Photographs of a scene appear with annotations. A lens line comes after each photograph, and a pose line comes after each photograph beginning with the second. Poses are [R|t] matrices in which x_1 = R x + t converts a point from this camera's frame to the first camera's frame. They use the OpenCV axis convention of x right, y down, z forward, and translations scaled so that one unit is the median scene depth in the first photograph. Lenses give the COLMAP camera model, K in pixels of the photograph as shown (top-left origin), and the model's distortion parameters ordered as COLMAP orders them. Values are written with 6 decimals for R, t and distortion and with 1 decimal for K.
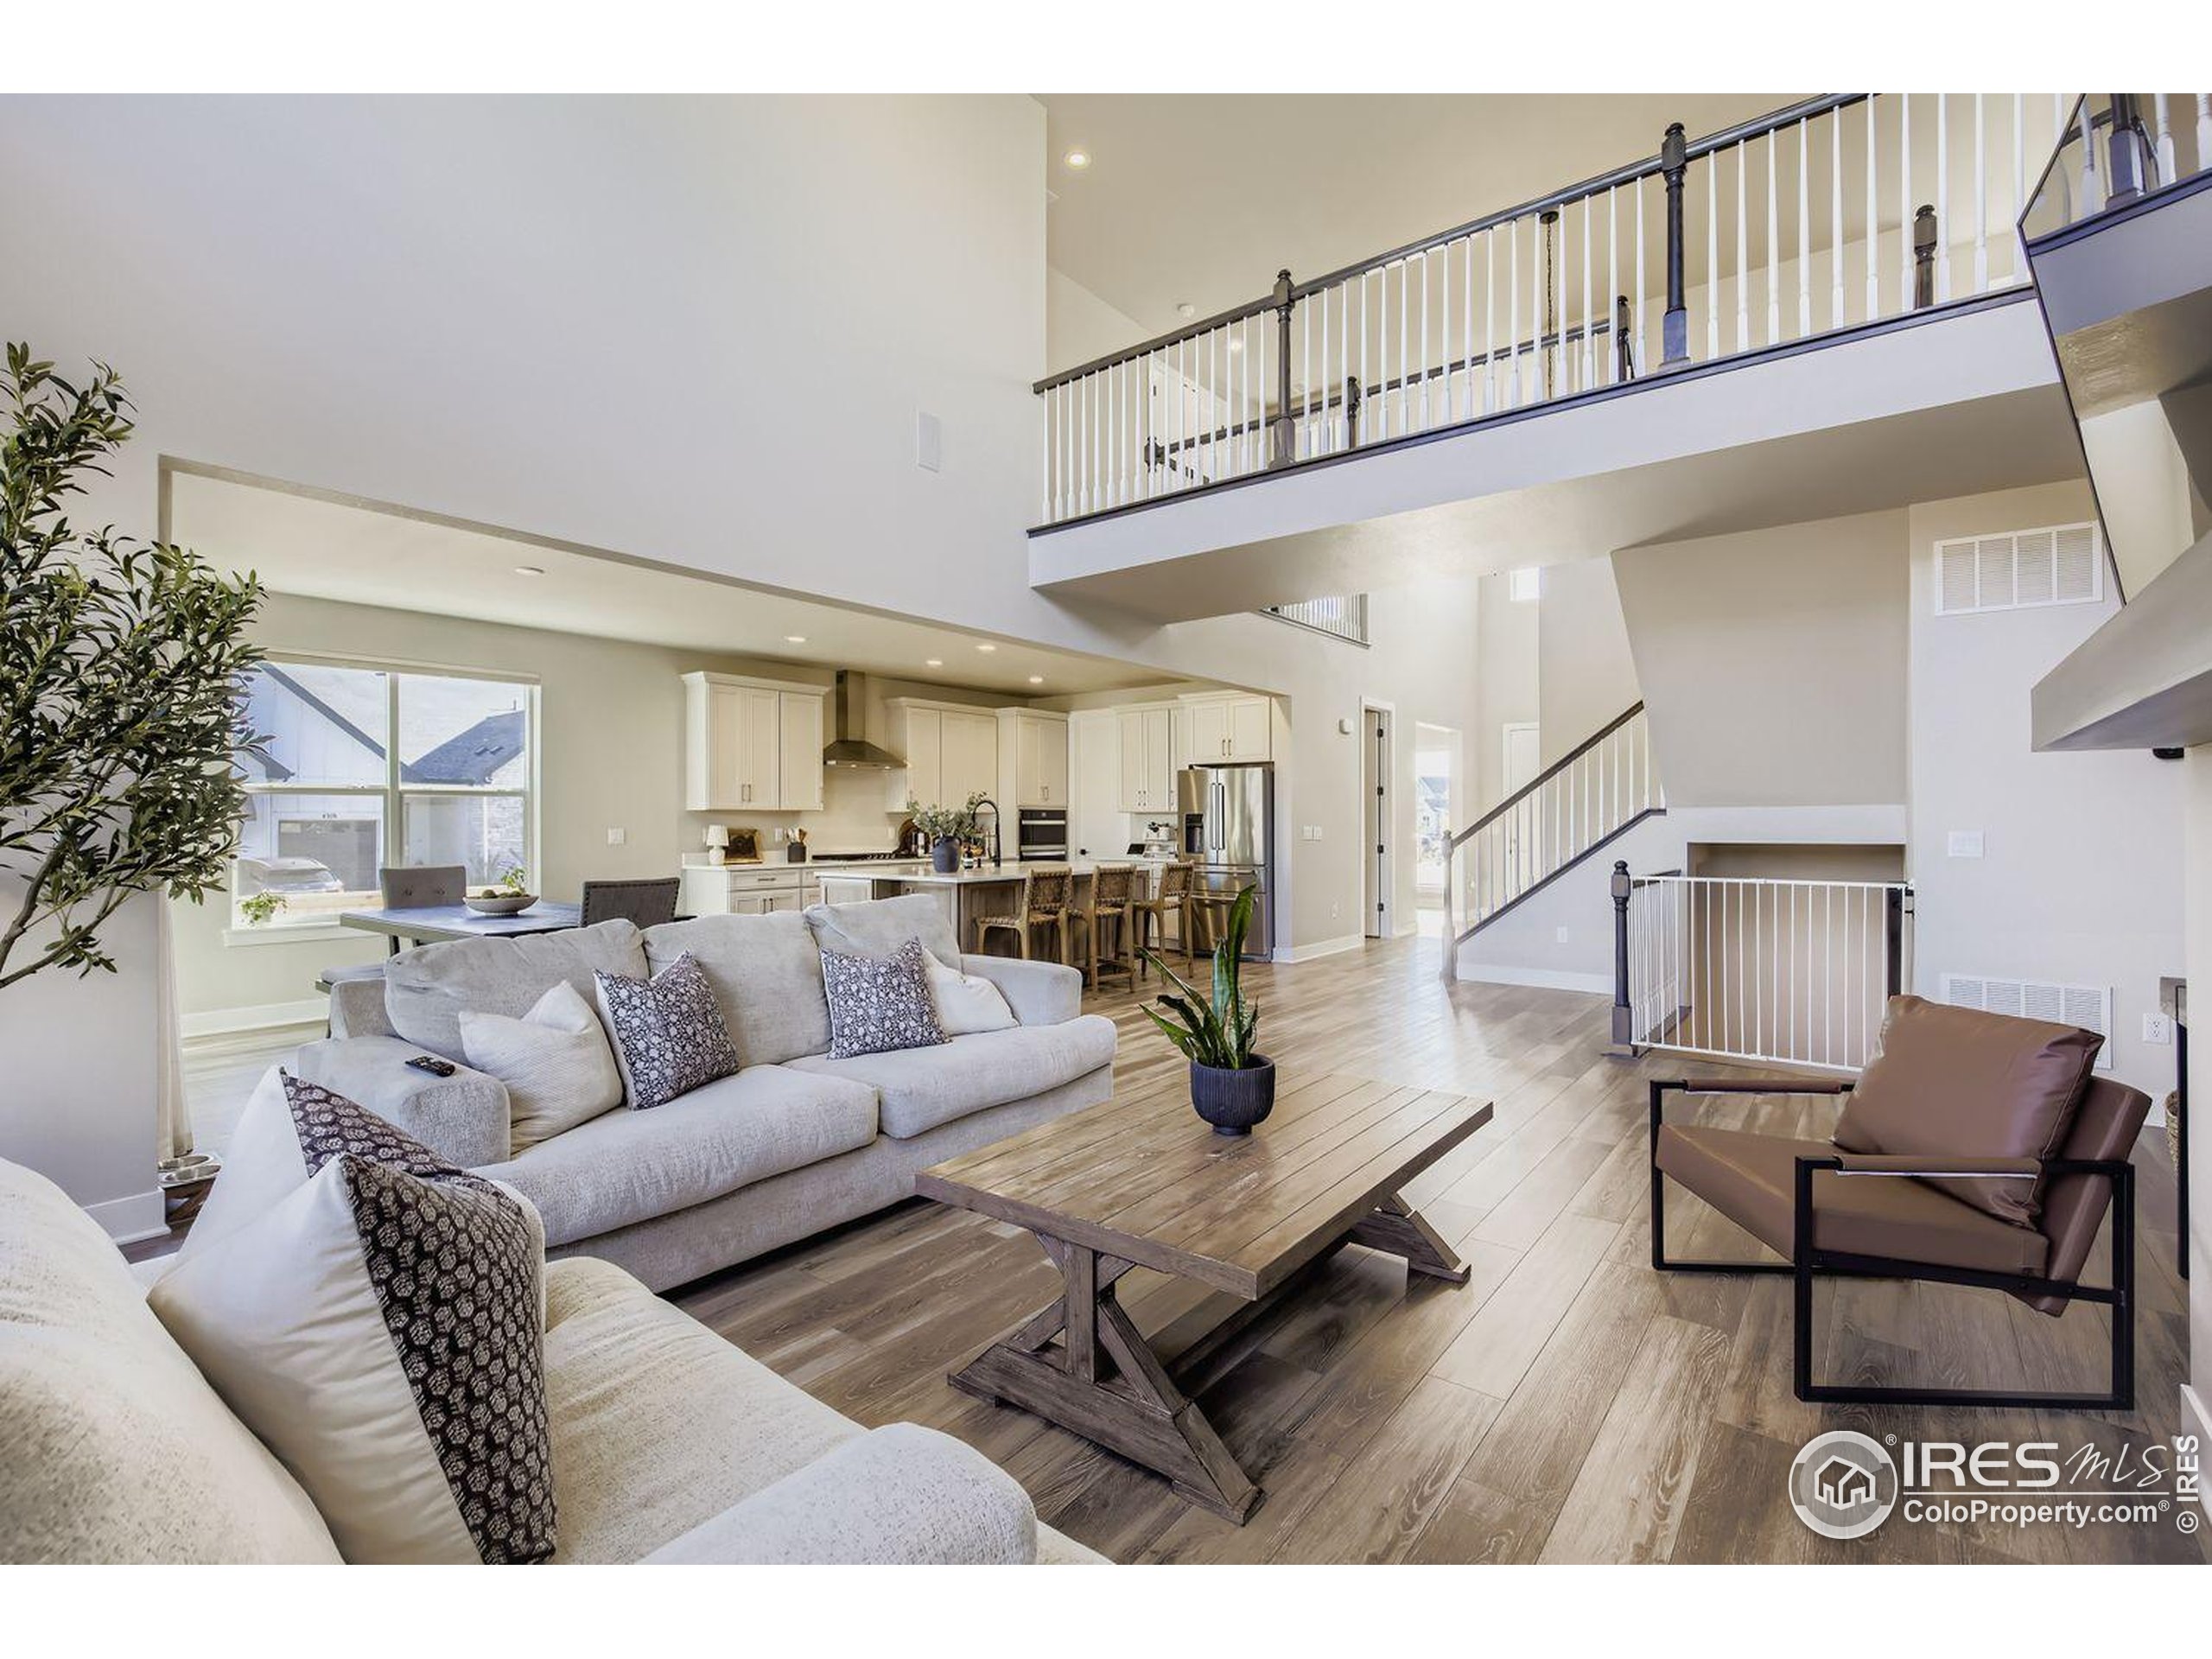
lens RADIAL K [[1001.5, 0, 1122.1], [0, 1001.5, 821.2], [0, 0, 1]] dist [0.001808, 0.000995]
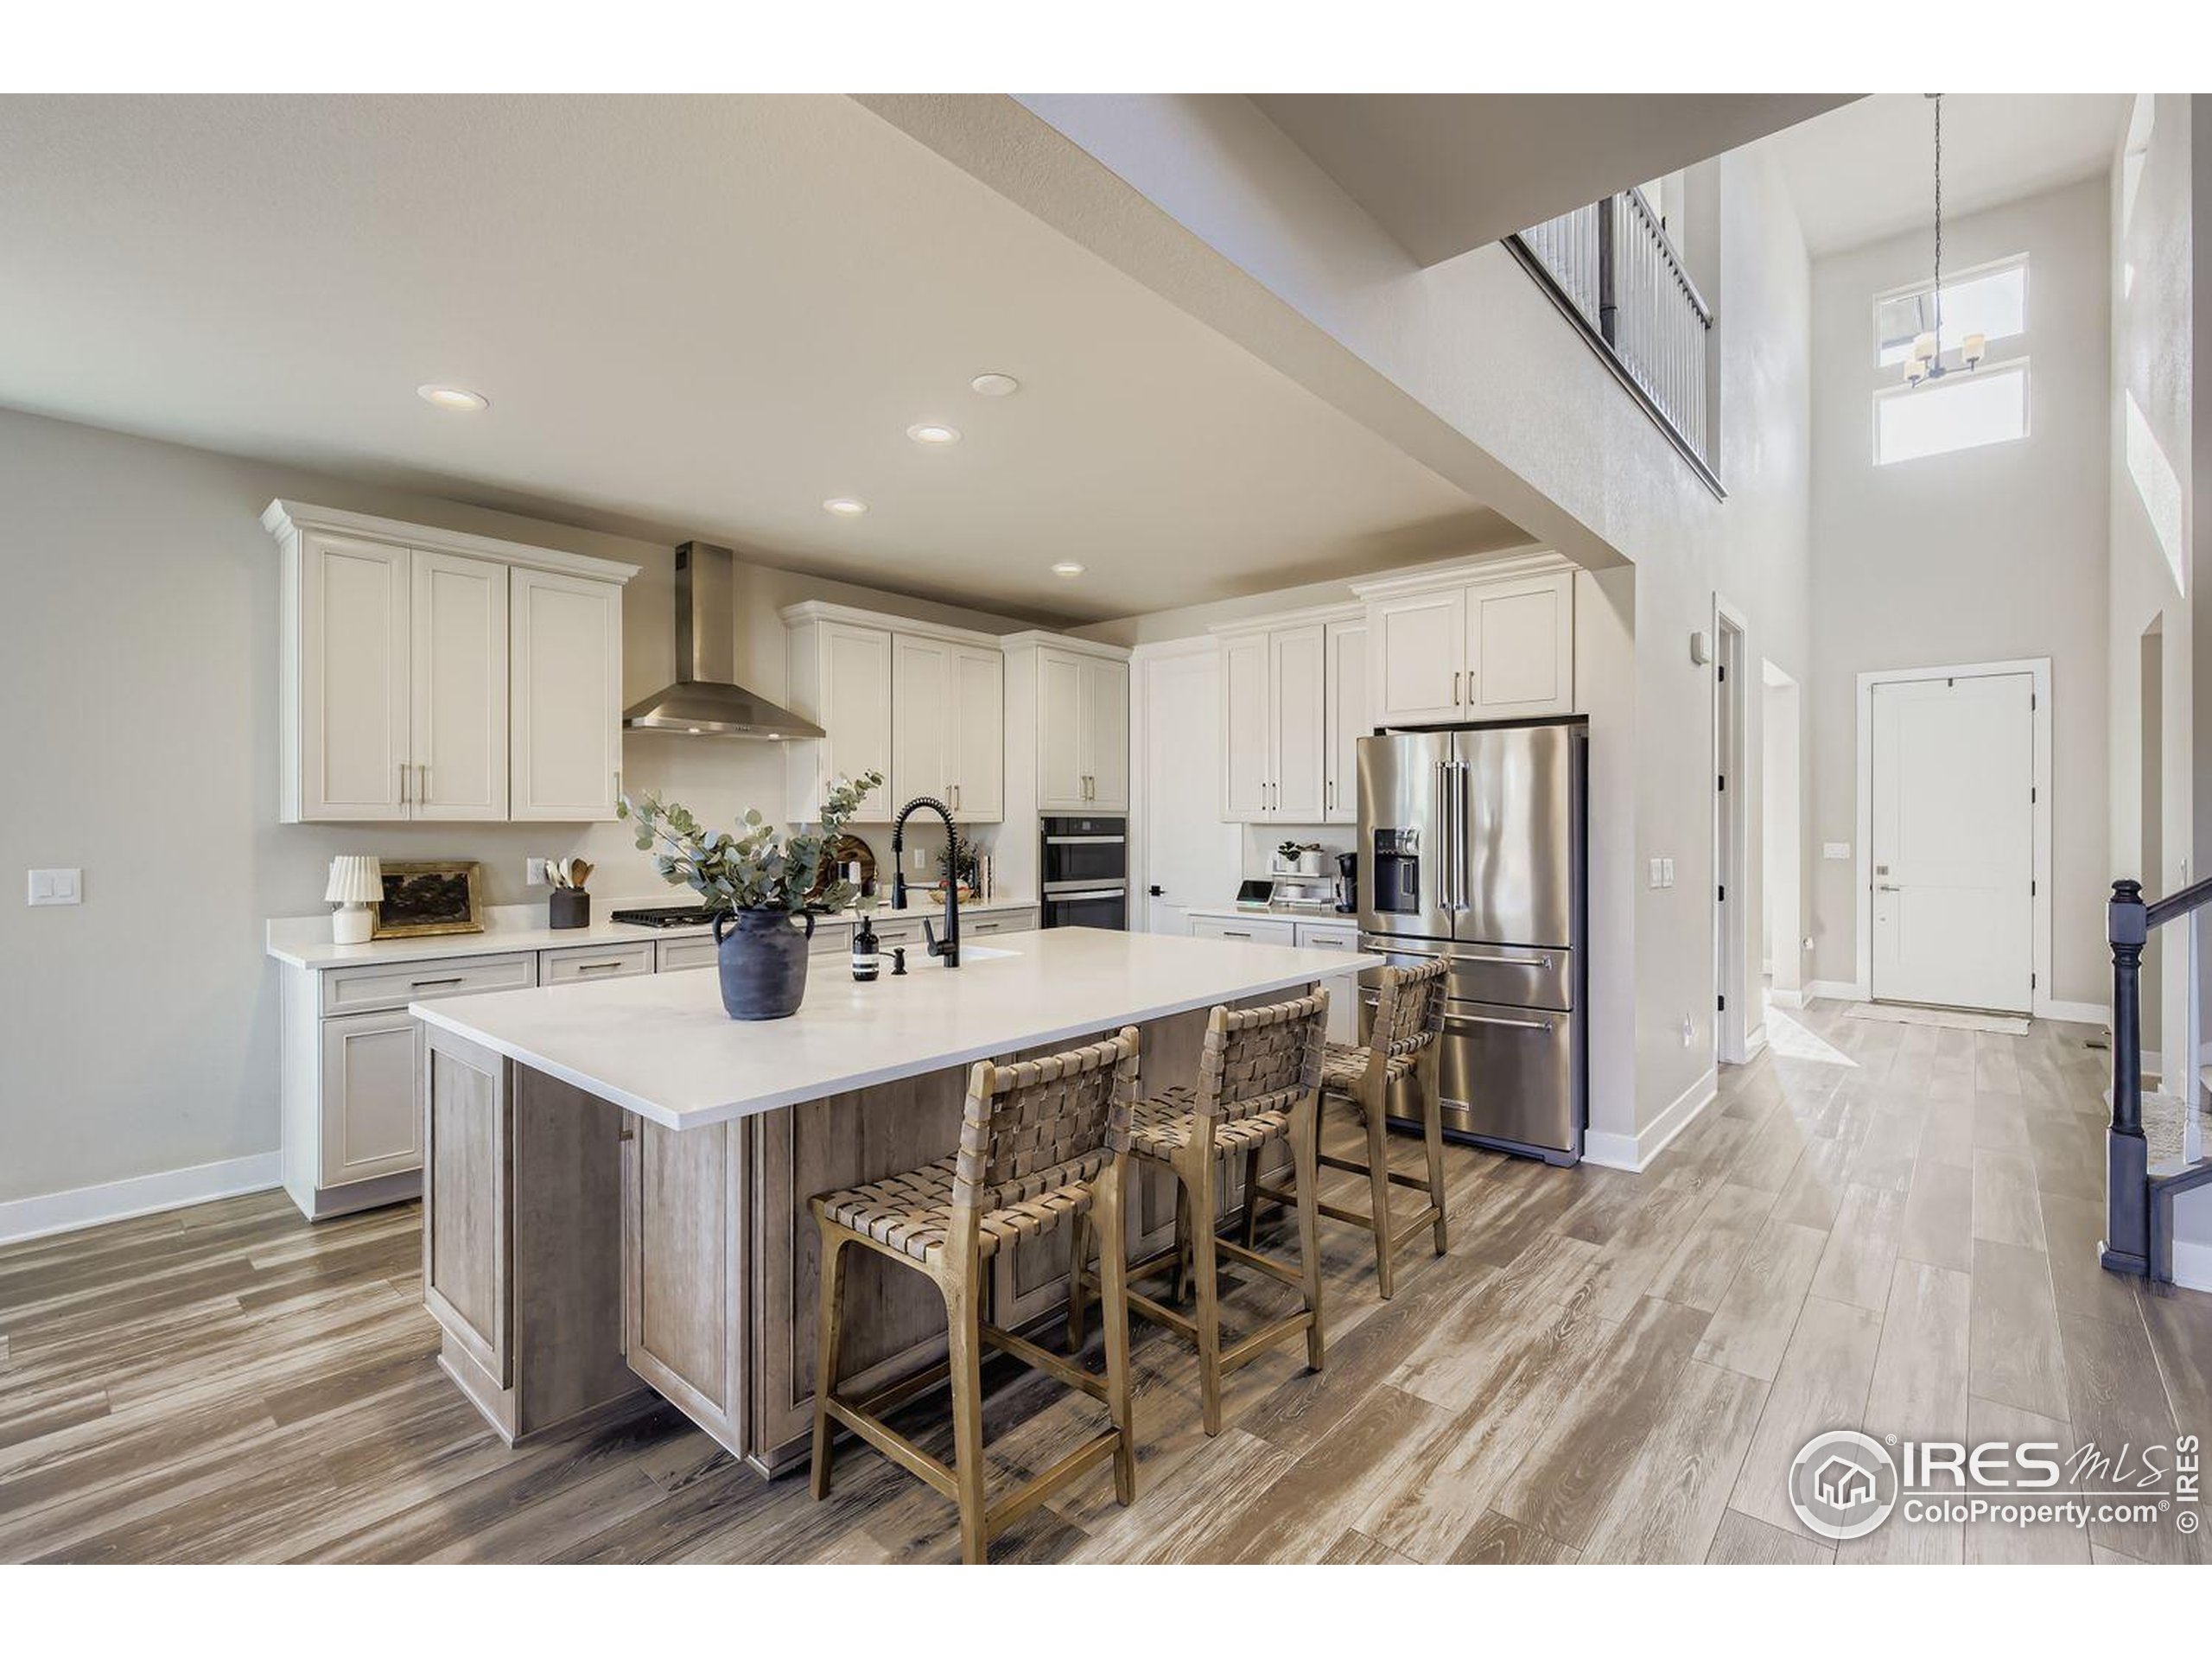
lens RADIAL K [[1001.5, 0, 1114.5], [0, 1001.5, 820.9], [0, 0, 1]] dist [0.001808, 0.000995]
pose [[0.997476, 0.001277, -0.070999, -0.025775], [-0.001335, 0.999999, -0.000777, -0.010308], [0.070998, 0.000869, 0.997476, 0.502888]]
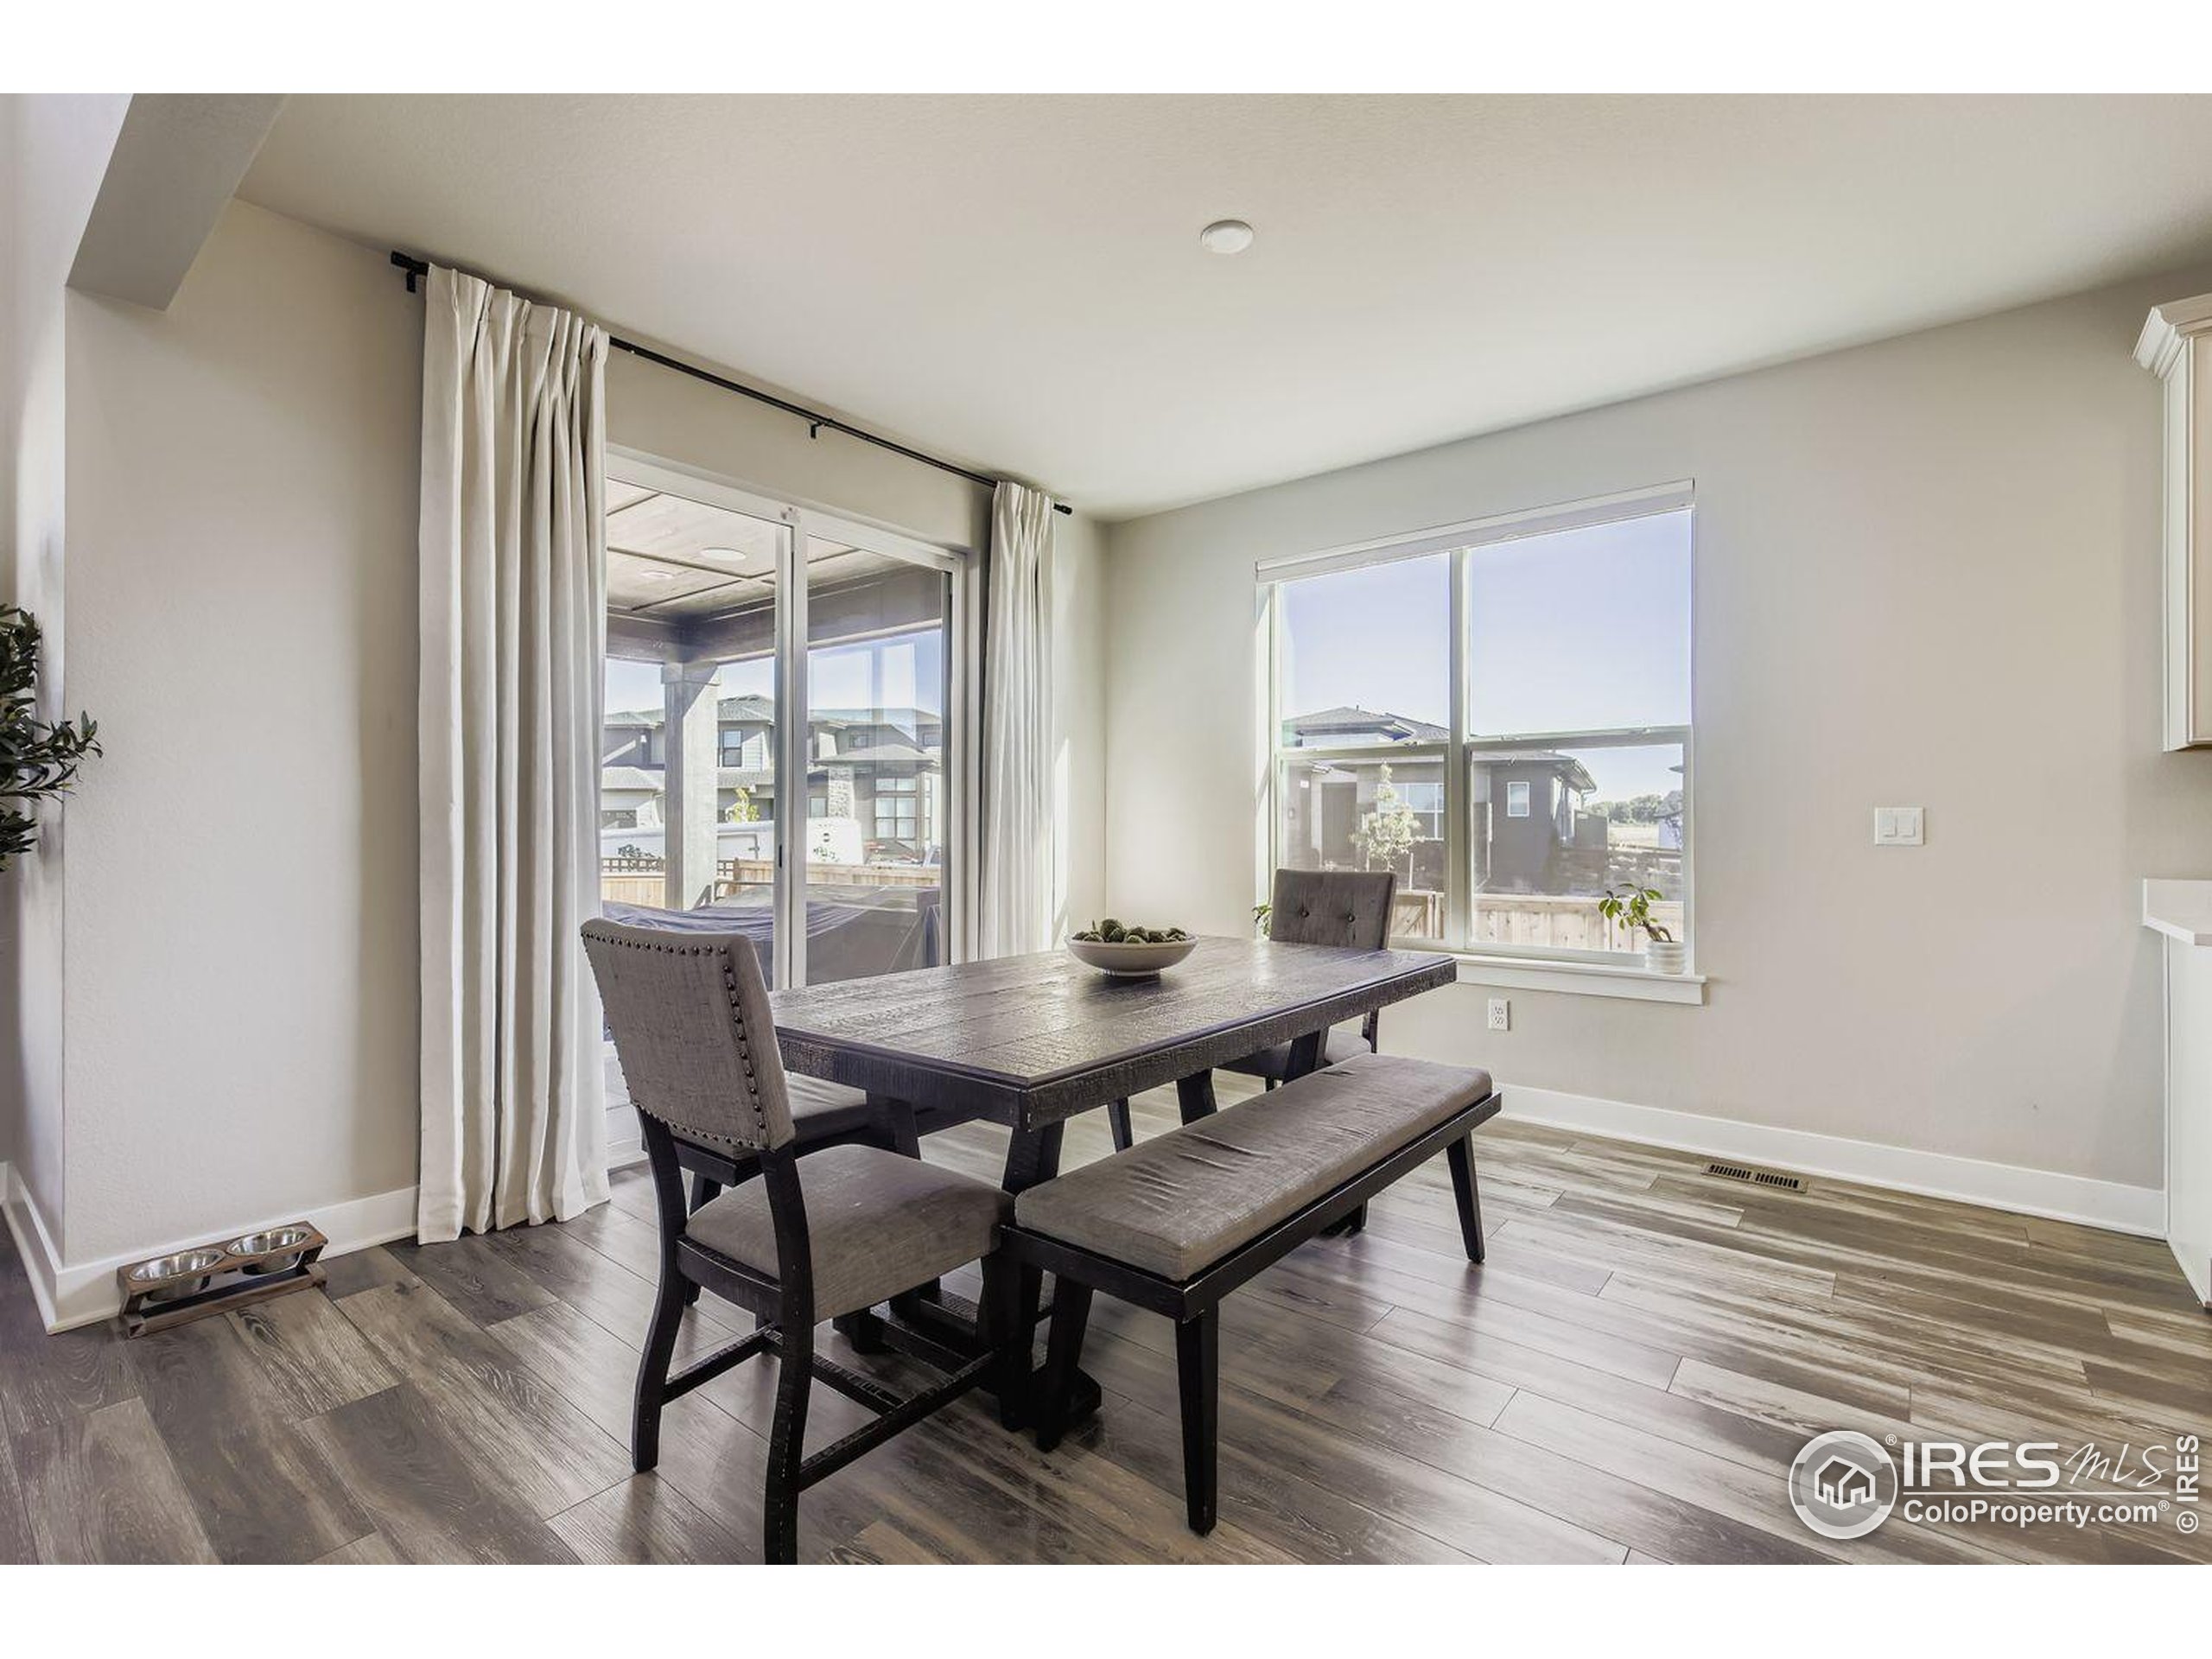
lens RADIAL K [[1001.5, 0, 1109.8], [0, 1001.5, 823.5], [0, 0, 1]] dist [0.001808, 0.000995]
pose [[-0.029860, -0.004087, -0.999546, -0.078032], [-0.003467, 0.999986, -0.003986, 0.014282], [0.999548, 0.003346, -0.029874, 0.573918]]
